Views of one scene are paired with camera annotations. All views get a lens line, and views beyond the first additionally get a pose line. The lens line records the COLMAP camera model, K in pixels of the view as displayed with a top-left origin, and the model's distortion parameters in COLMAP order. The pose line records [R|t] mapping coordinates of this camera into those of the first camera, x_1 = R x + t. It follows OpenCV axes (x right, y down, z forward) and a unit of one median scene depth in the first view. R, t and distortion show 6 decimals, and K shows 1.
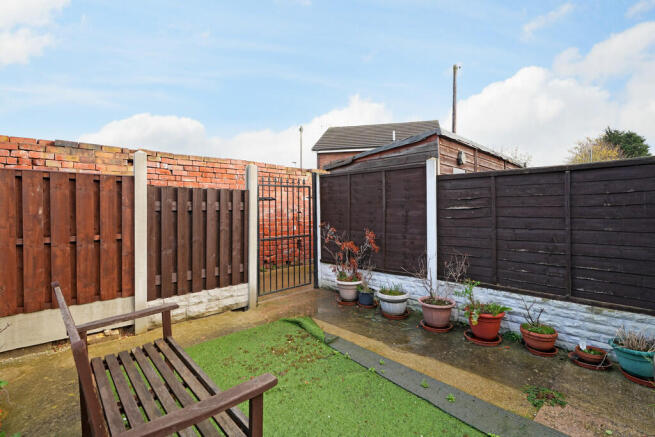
lens RADIAL K [[297.1, 0, 331.3], [0, 297.1, 207.8], [0, 0, 1]] dist [0.000132, 0.000017]
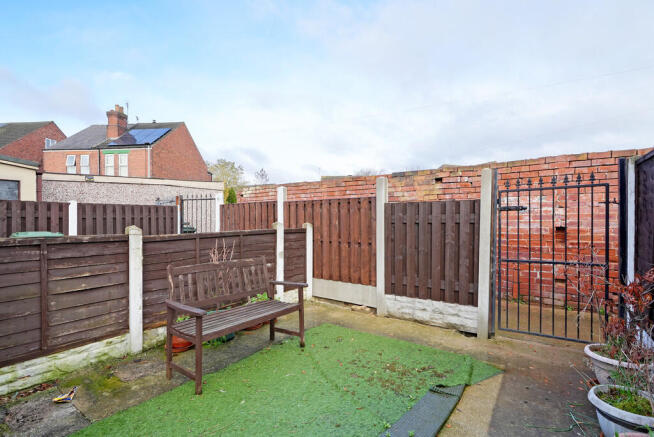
lens RADIAL K [[321.0, 0, 329.6], [0, 321.0, 224.1], [0, 0, 1]] dist [-0.000628, 0.000170]
pose [[0.197330, 0.010378, -0.980282, 0.557748], [0.002328, 0.999936, 0.011055, 0.001316], [0.980334, -0.004464, 0.197293, 0.410009]]
